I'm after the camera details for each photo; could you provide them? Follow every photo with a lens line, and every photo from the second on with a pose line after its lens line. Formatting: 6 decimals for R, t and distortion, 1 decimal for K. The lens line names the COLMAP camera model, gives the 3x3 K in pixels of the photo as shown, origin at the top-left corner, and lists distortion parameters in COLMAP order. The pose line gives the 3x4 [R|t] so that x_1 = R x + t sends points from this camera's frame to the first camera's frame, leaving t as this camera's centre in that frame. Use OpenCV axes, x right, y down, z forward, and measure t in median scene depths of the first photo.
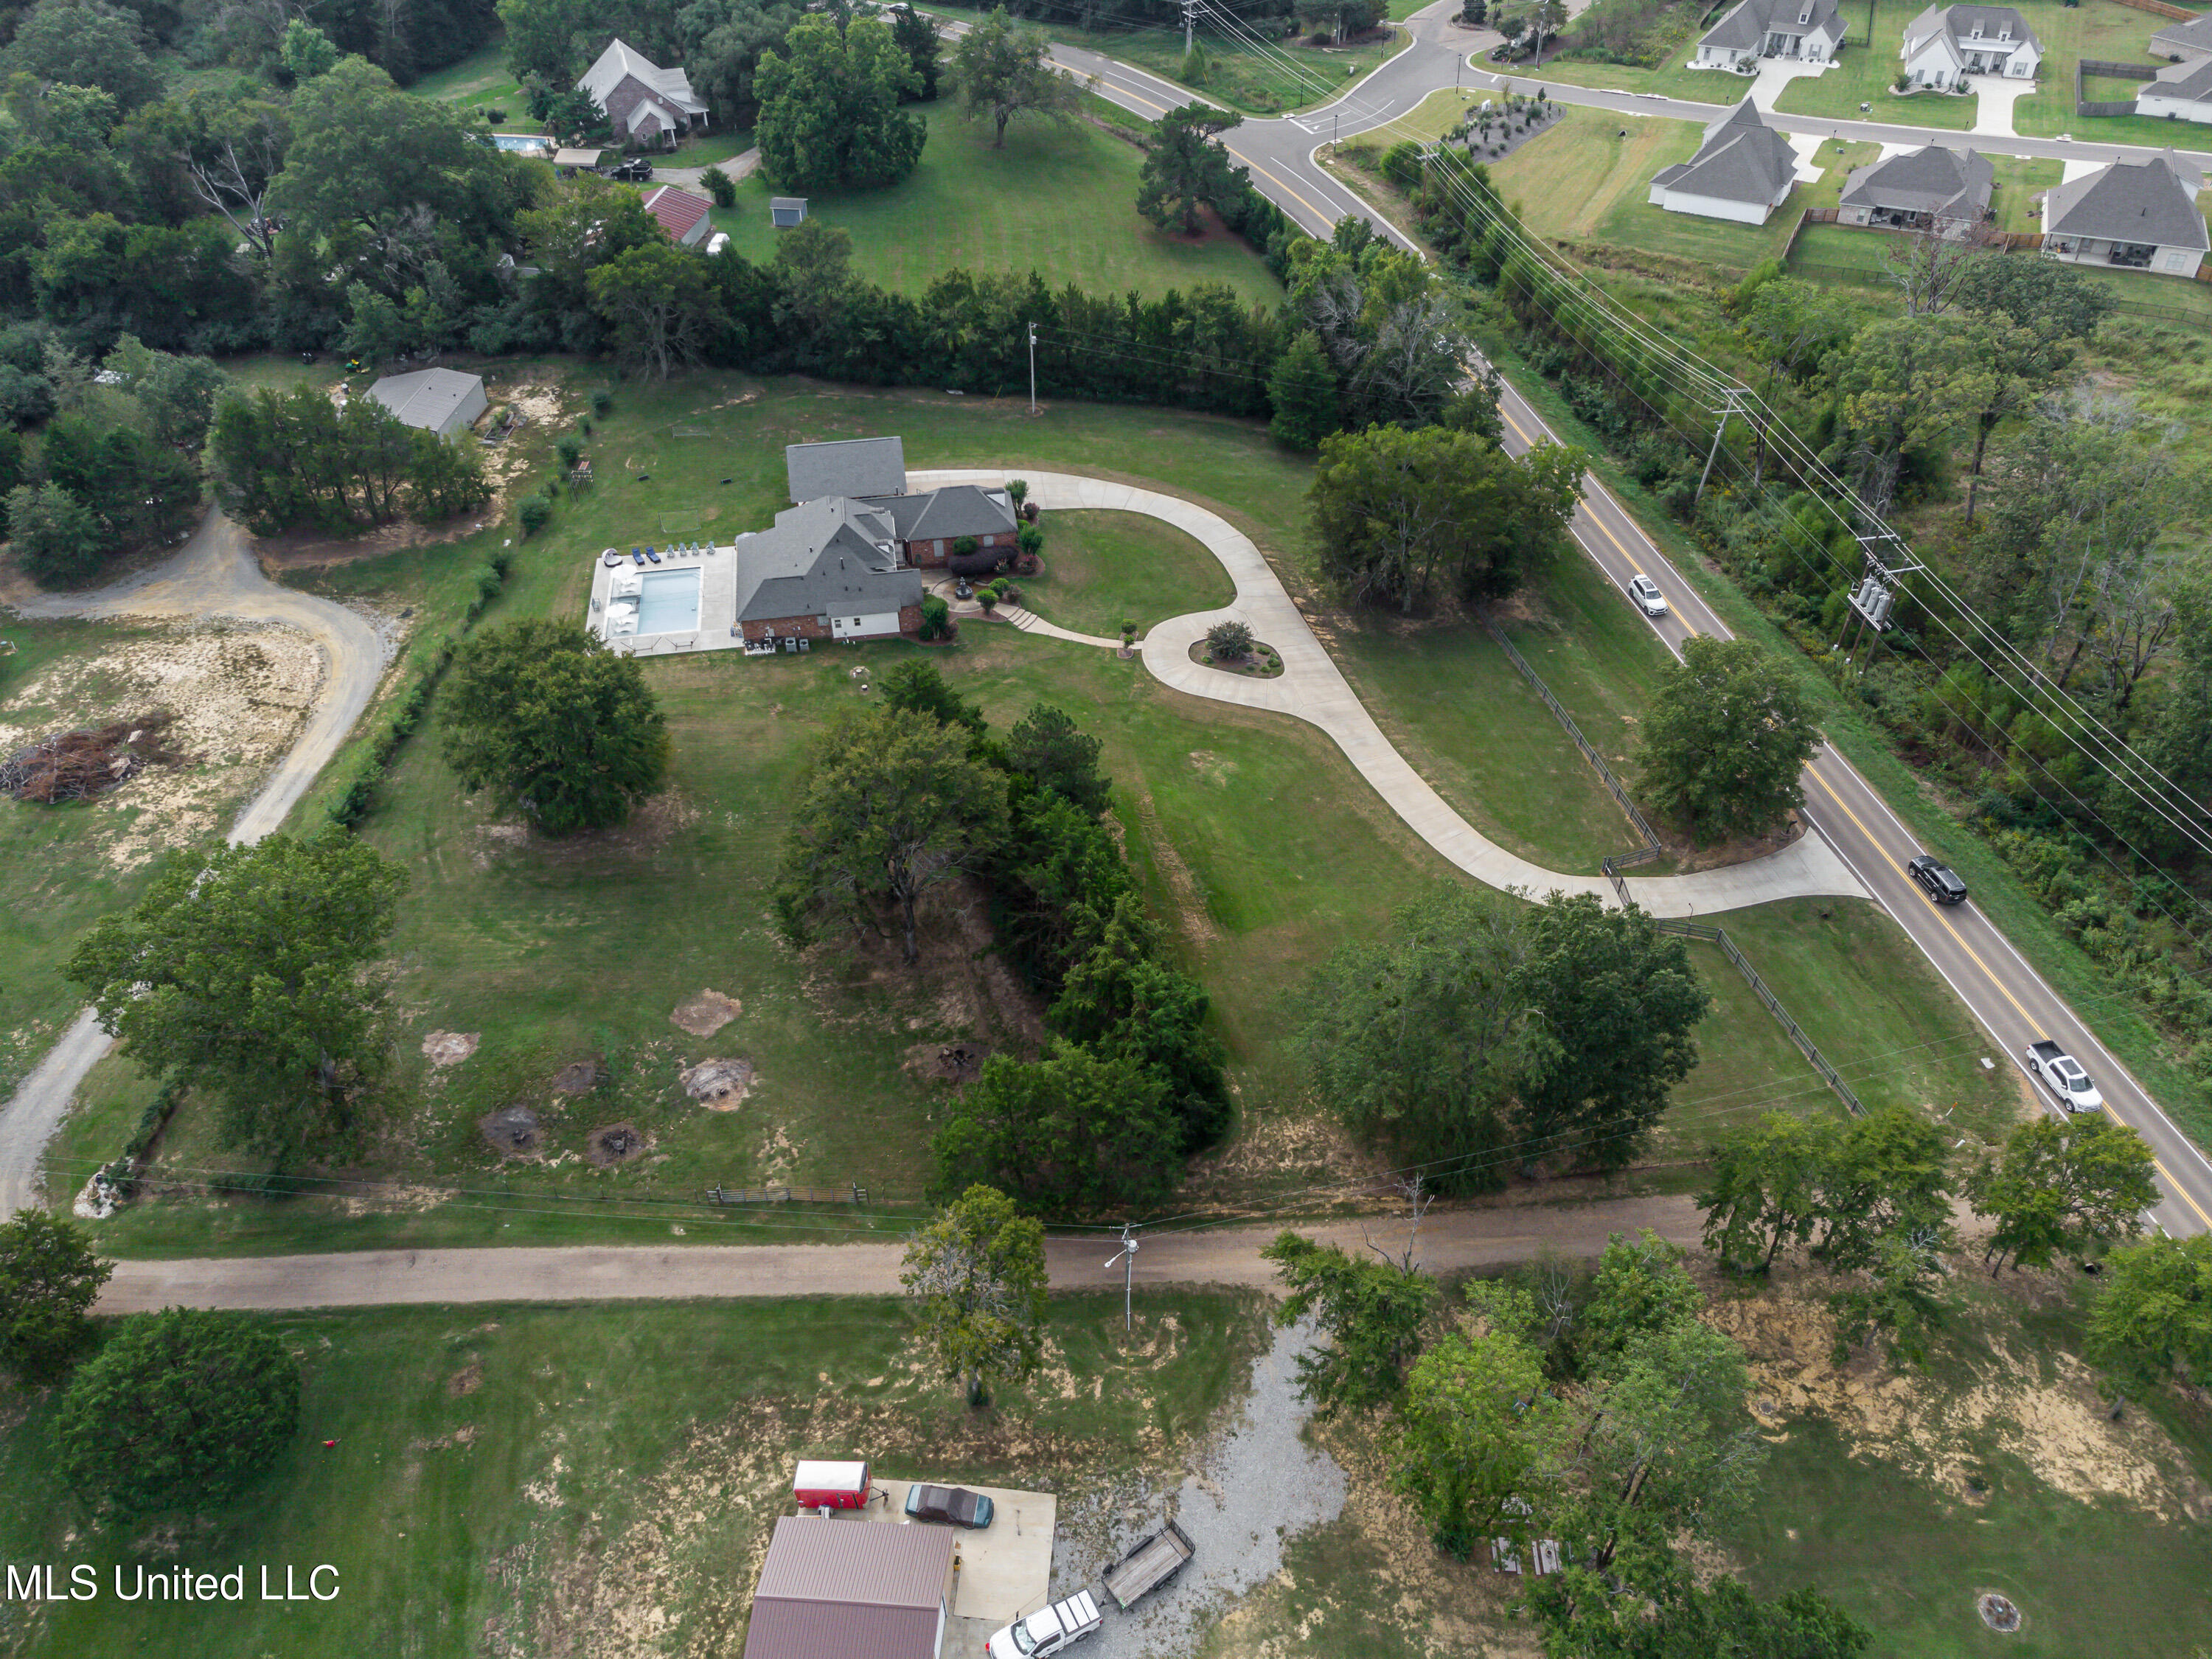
lens RADIAL K [[1659.6, 0, 1107.7], [0, 1659.6, 827.6], [0, 0, 1]] dist [0.008914, 0.016055]
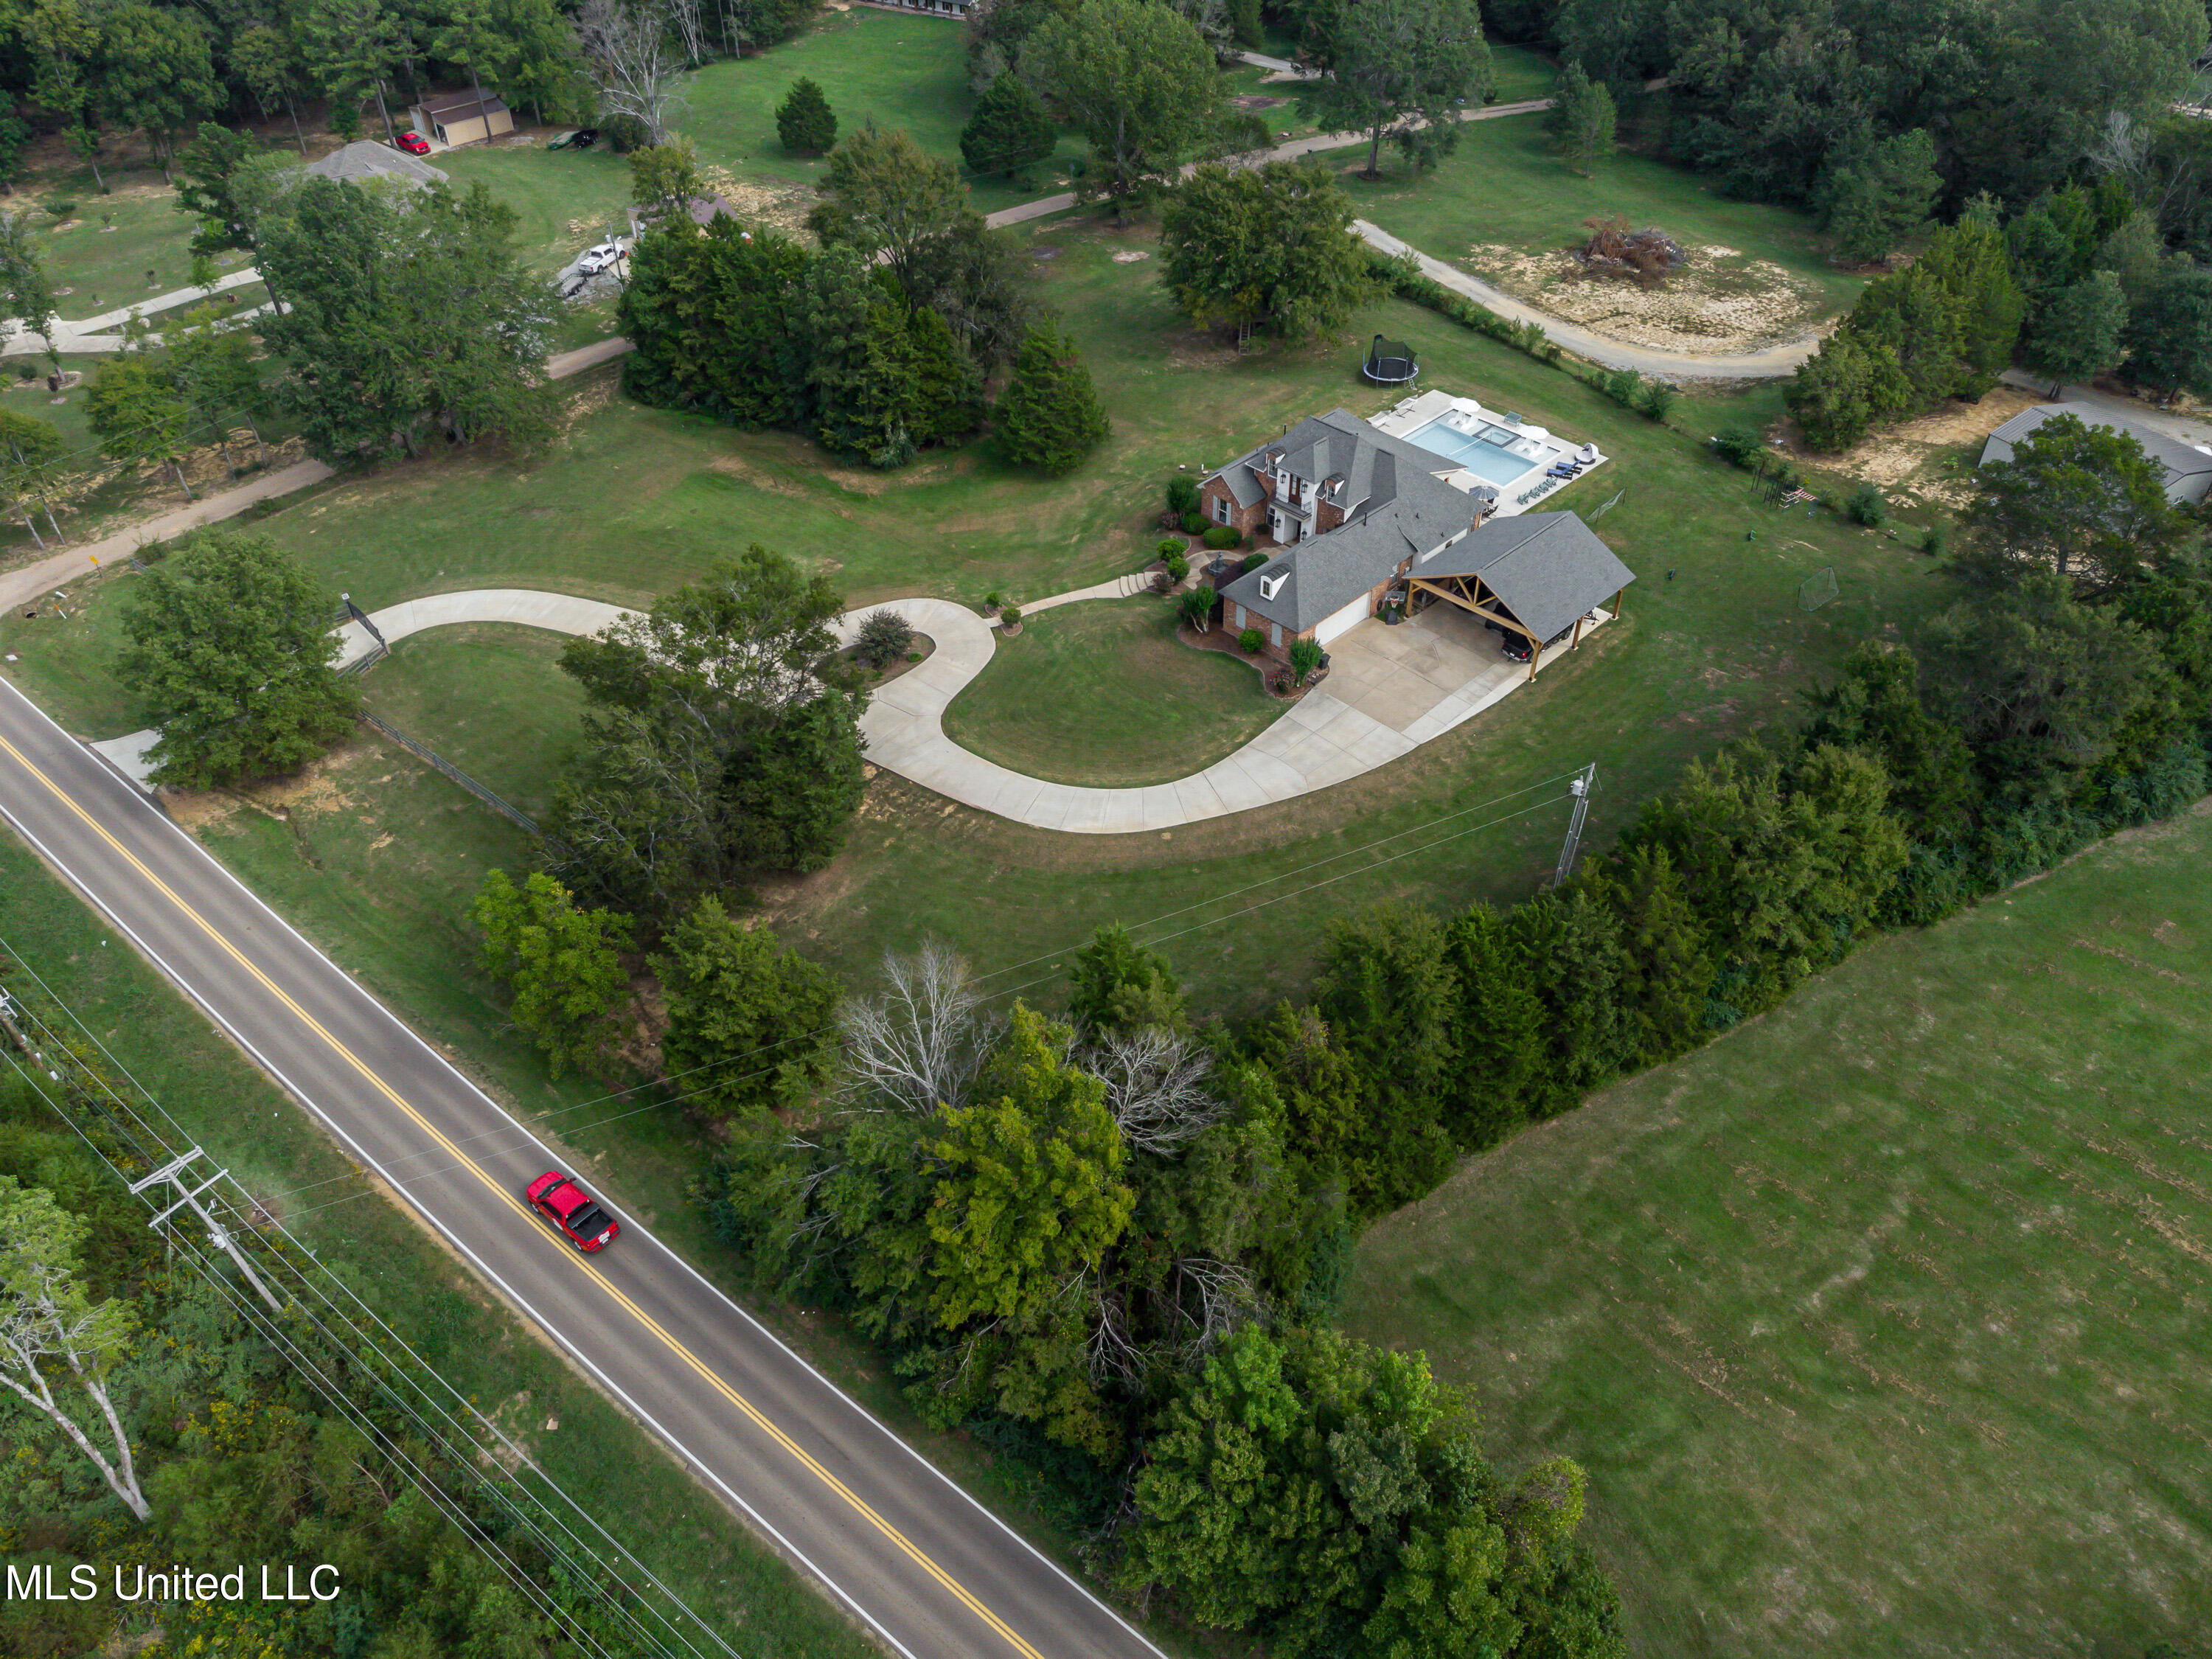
lens RADIAL K [[1659.6, 0, 1113.5], [0, 1659.6, 842.4], [0, 0, 1]] dist [0.008914, 0.016055]
pose [[-0.810434, 0.404020, -0.424221, 0.419884], [-0.362640, 0.222738, 0.904920, -0.990444], [0.460096, 0.887218, -0.034001, 1.355793]]
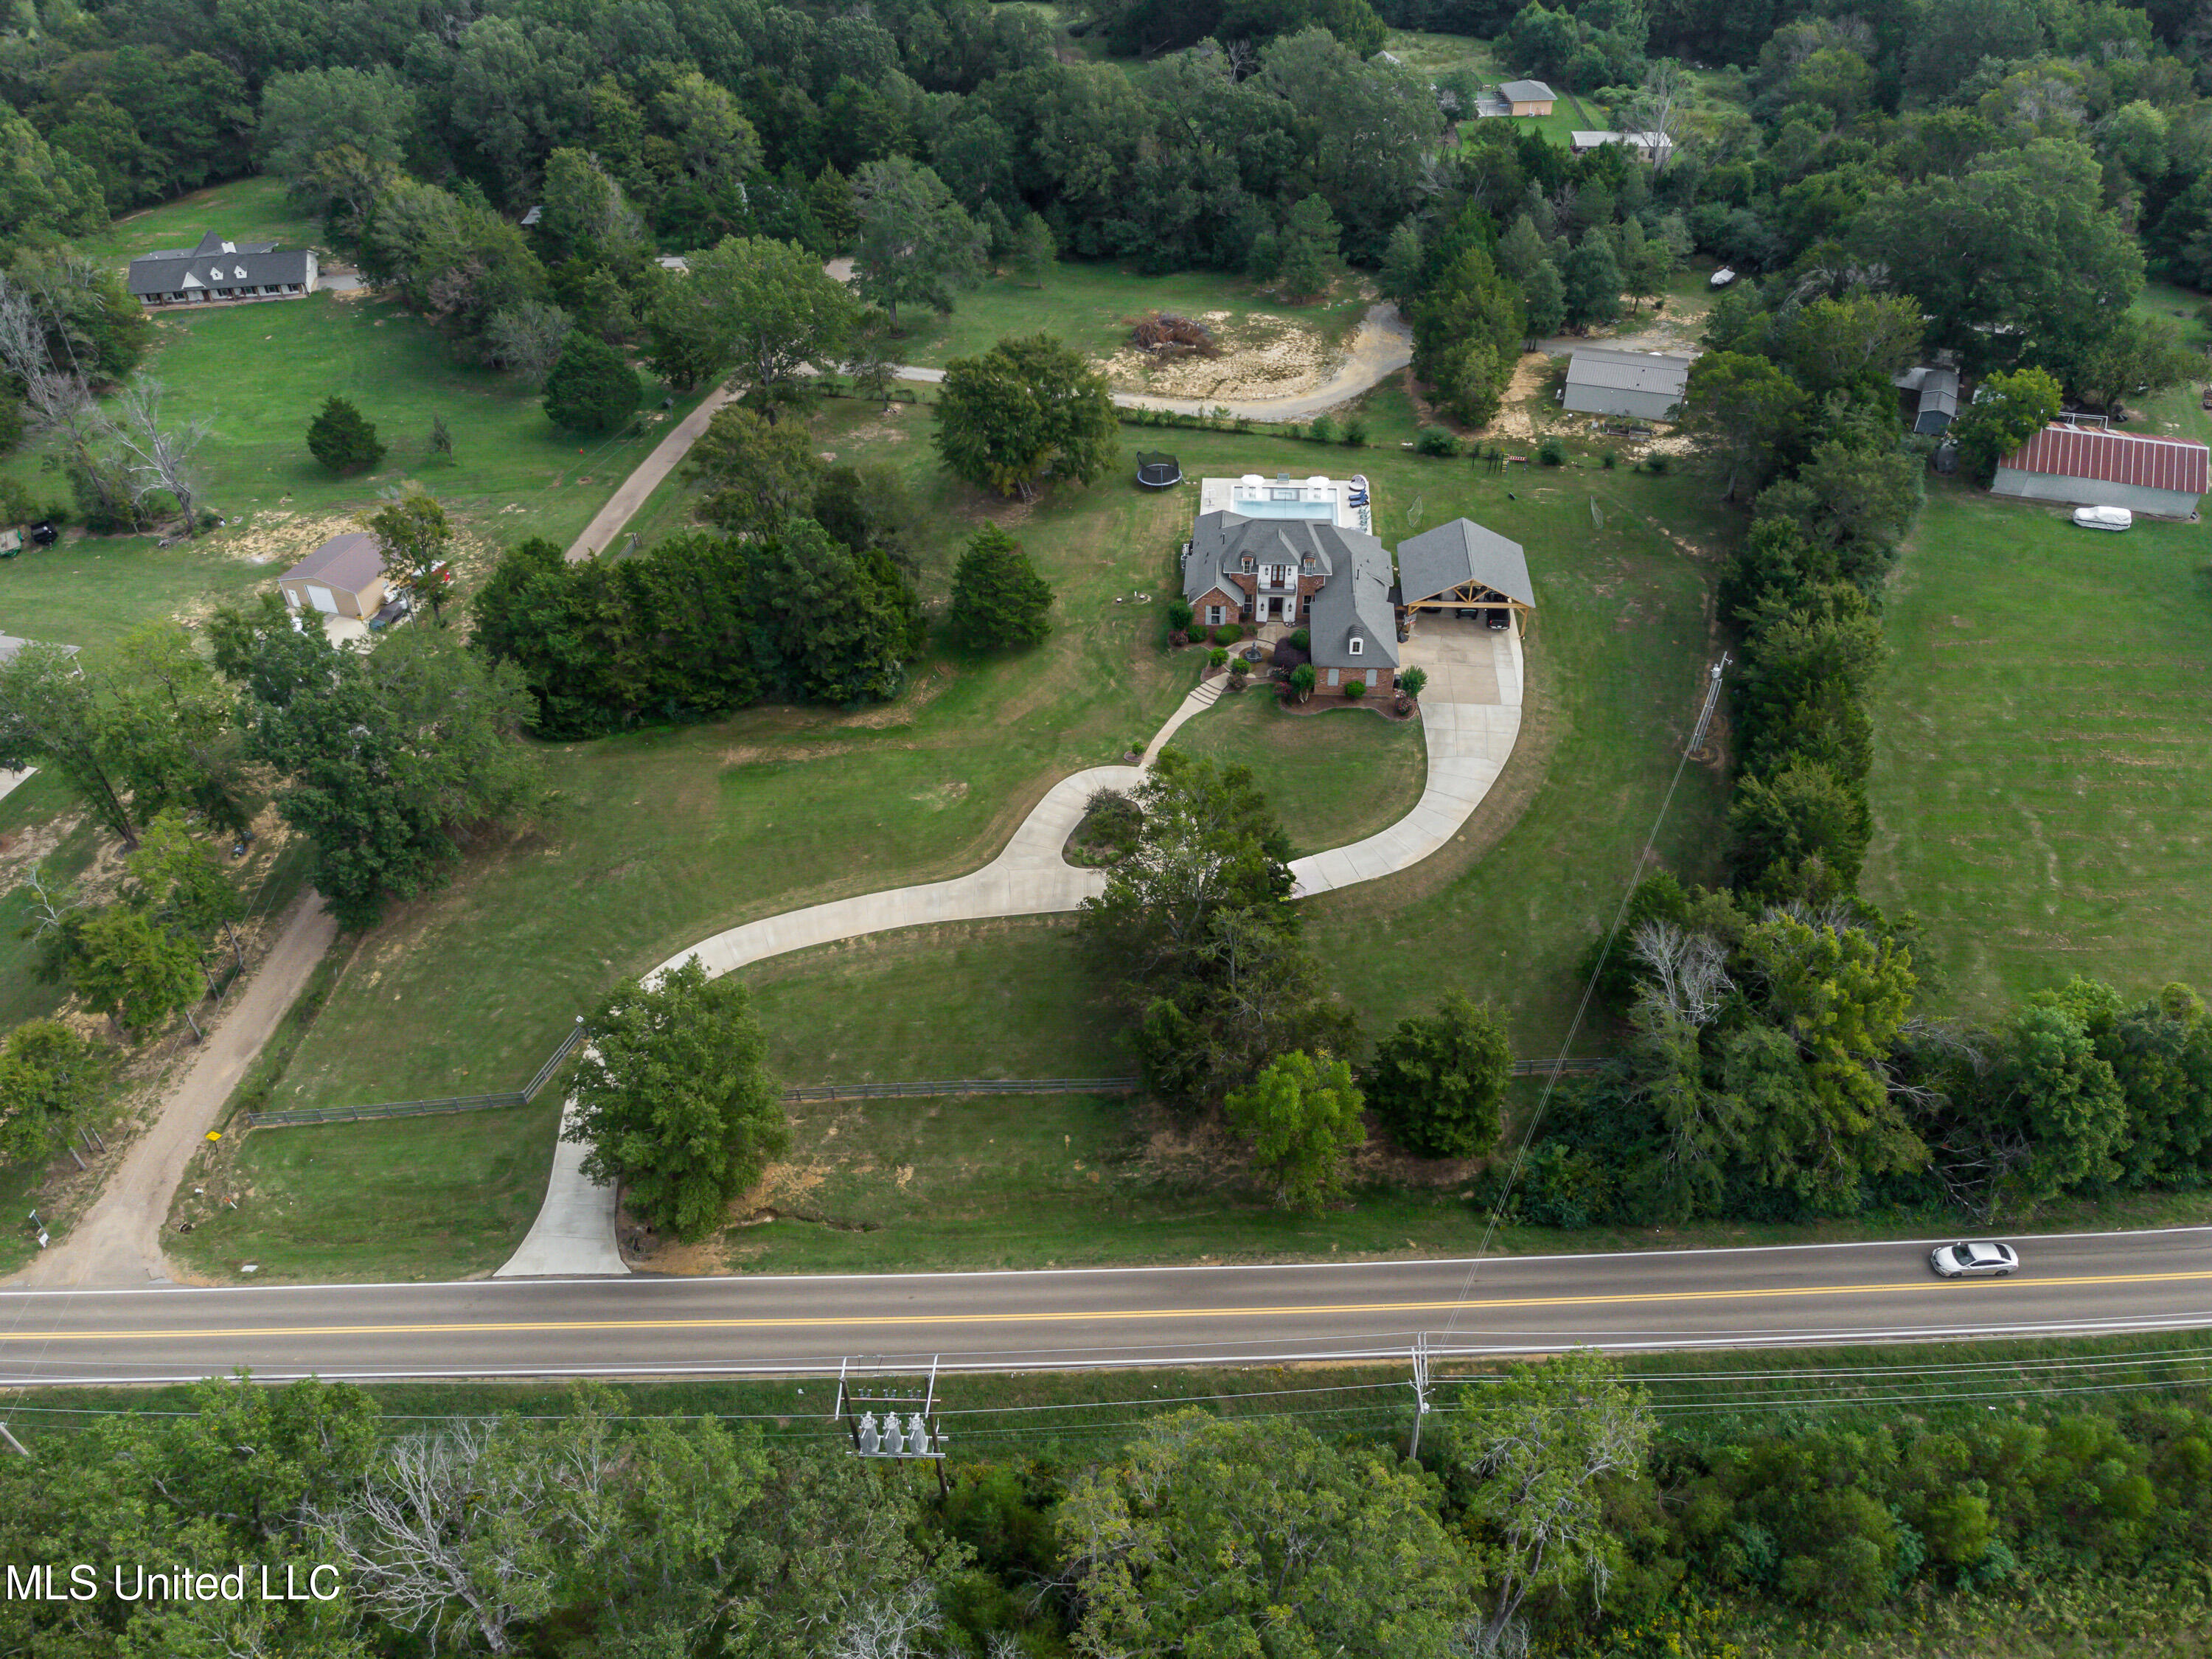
lens RADIAL K [[1659.6, 0, 1115.9], [0, 1659.6, 825.5], [0, 0, 1]] dist [0.008914, 0.016055]
pose [[-0.231471, 0.627316, -0.743570, 0.874237], [-0.615348, 0.497591, 0.611351, -0.775549], [0.753503, 0.599065, 0.270840, 0.886862]]
